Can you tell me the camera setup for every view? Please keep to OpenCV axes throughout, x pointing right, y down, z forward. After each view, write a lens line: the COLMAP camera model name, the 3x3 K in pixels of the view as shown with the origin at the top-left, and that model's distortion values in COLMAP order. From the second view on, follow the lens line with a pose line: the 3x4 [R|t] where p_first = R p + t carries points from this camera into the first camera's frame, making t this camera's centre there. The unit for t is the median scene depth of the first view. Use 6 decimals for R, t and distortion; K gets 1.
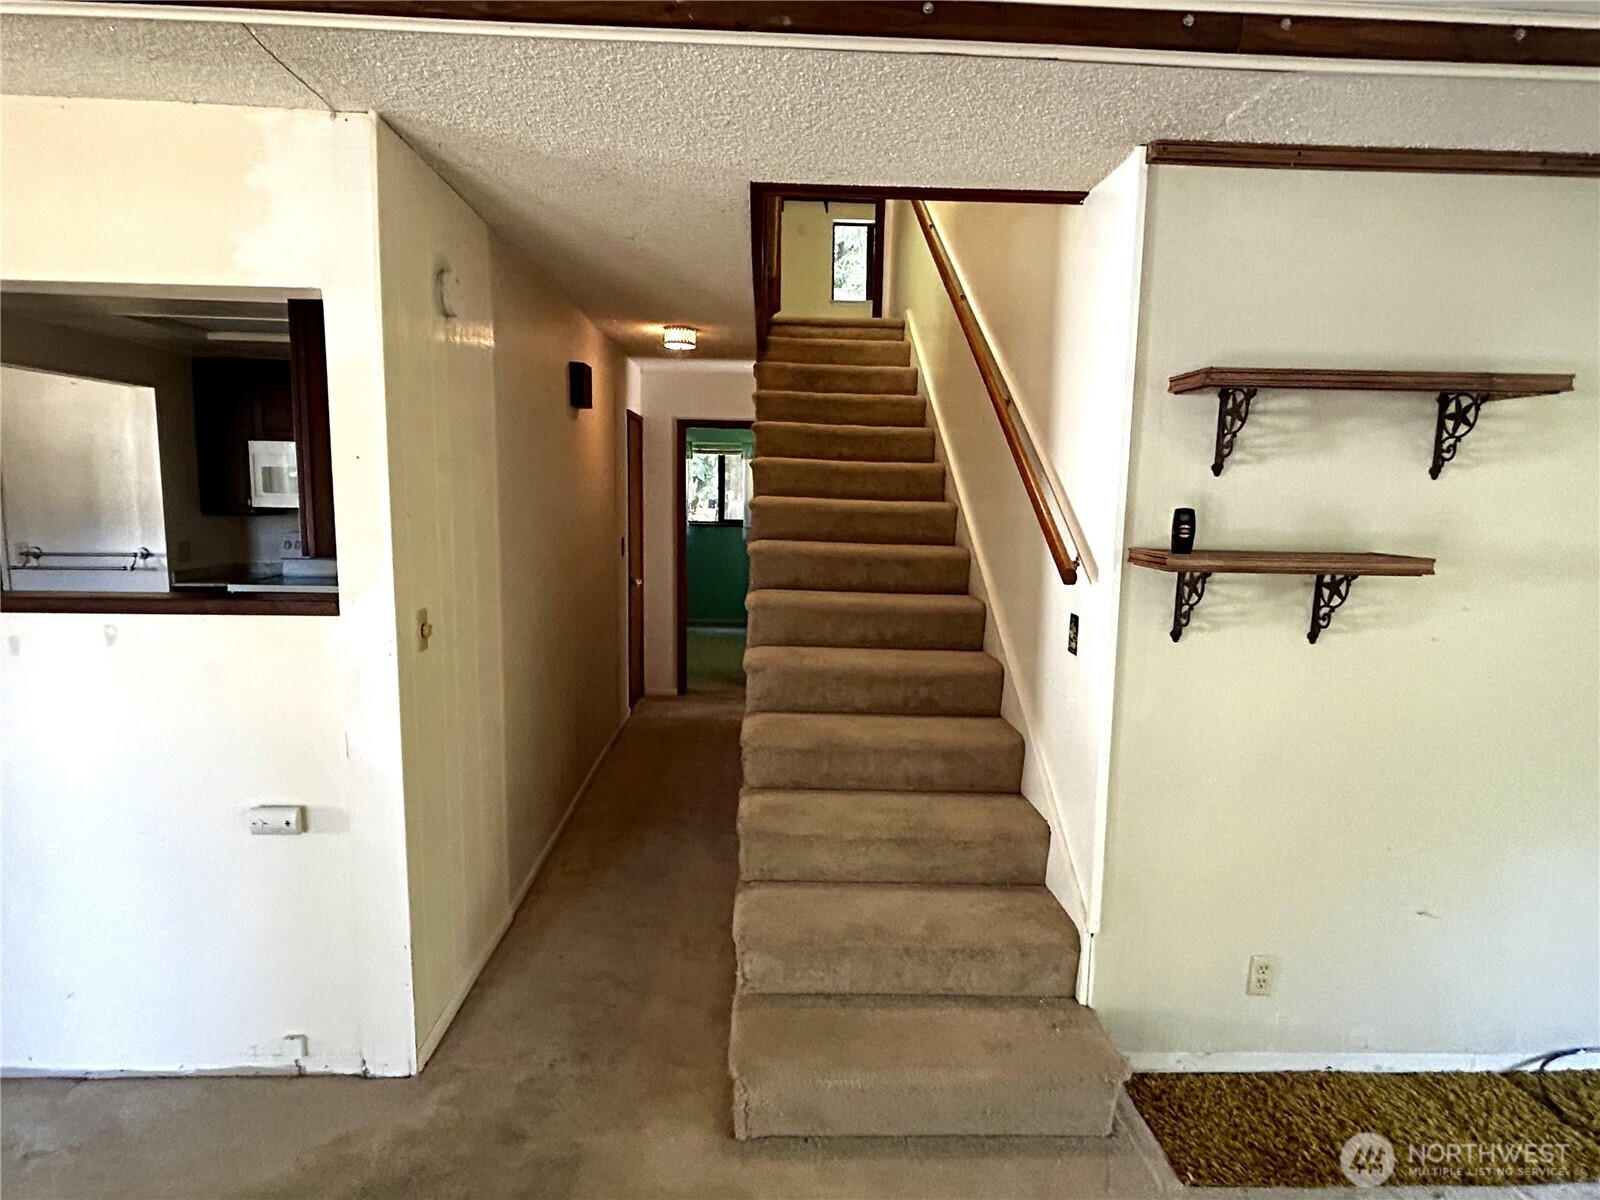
lens RADIAL K [[860.3, 0, 792.4], [0, 860.3, 598.5], [0, 0, 1]] dist [-0.002741, -0.005464]
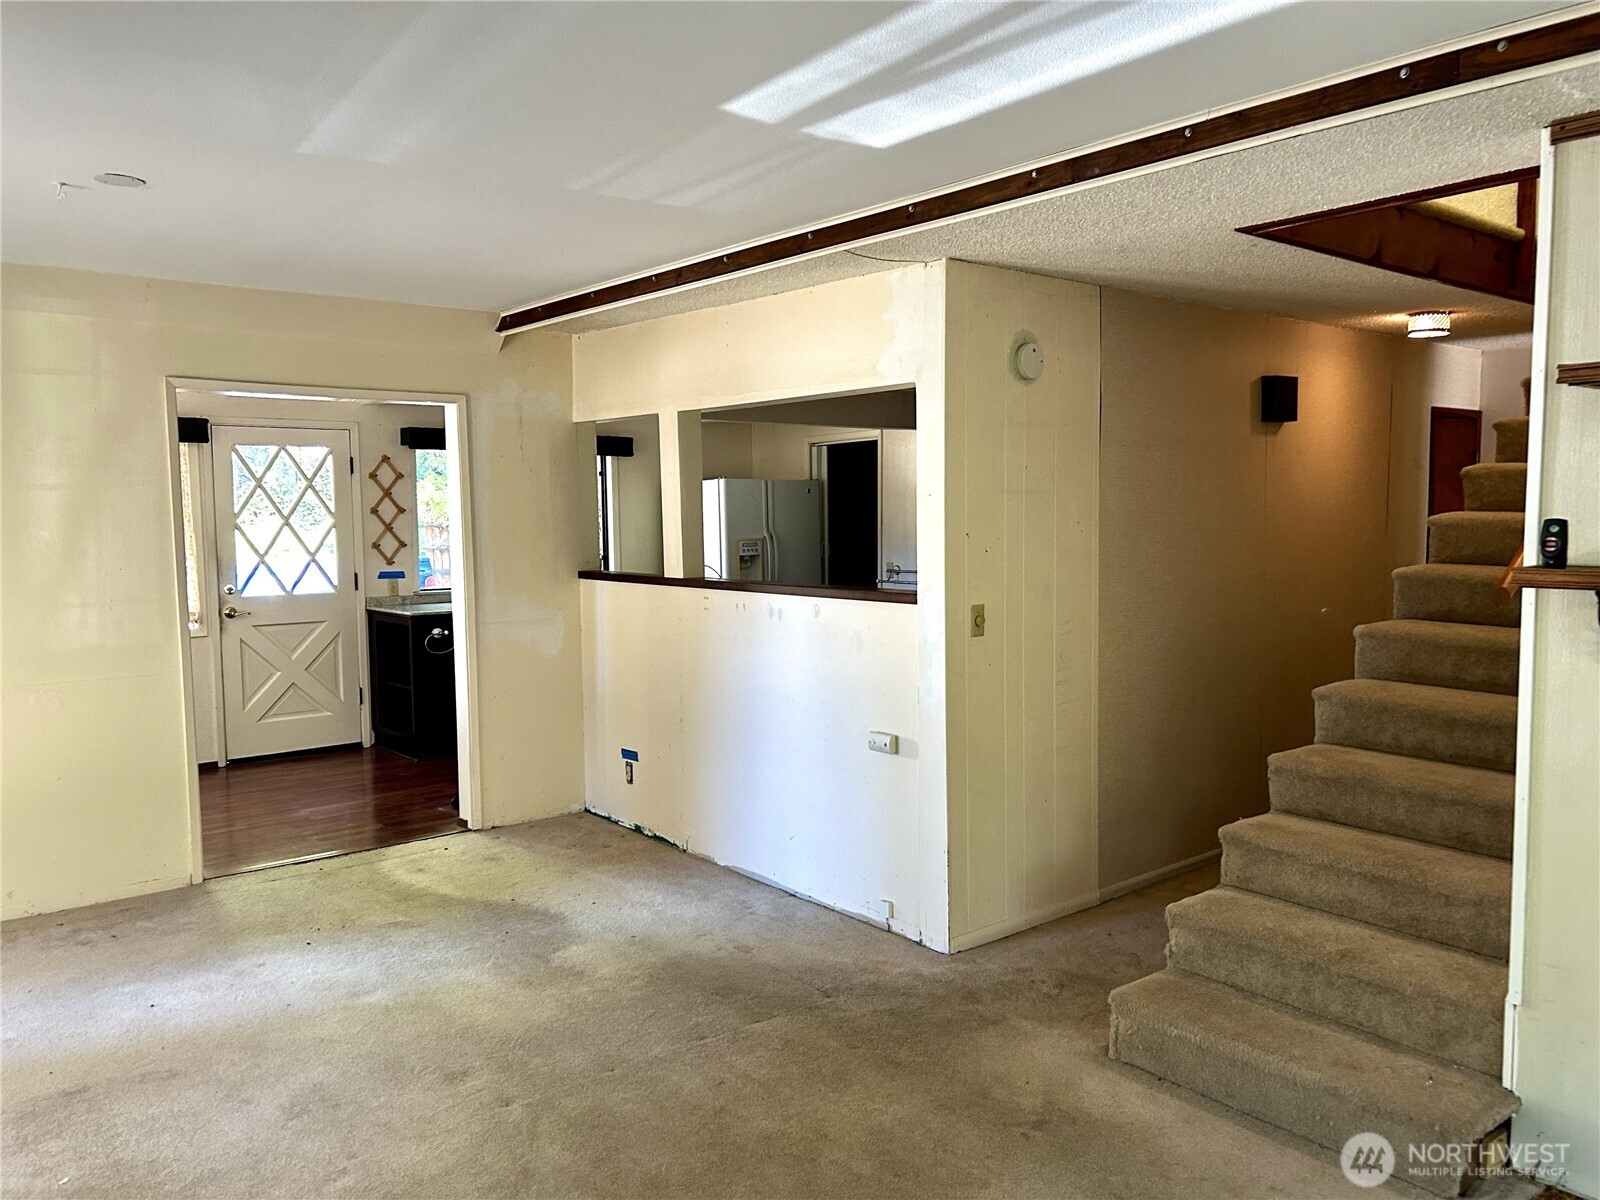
lens RADIAL K [[1197.2, 0, 803.2], [0, 1197.2, 604.8], [0, 0, 1]] dist [-0.000347, -0.012730]
pose [[0.607964, 0.037474, -0.793080, 0.885223], [-0.074746, 0.997151, -0.010183, 0.051569], [0.790438, 0.065471, 0.609033, -0.348057]]
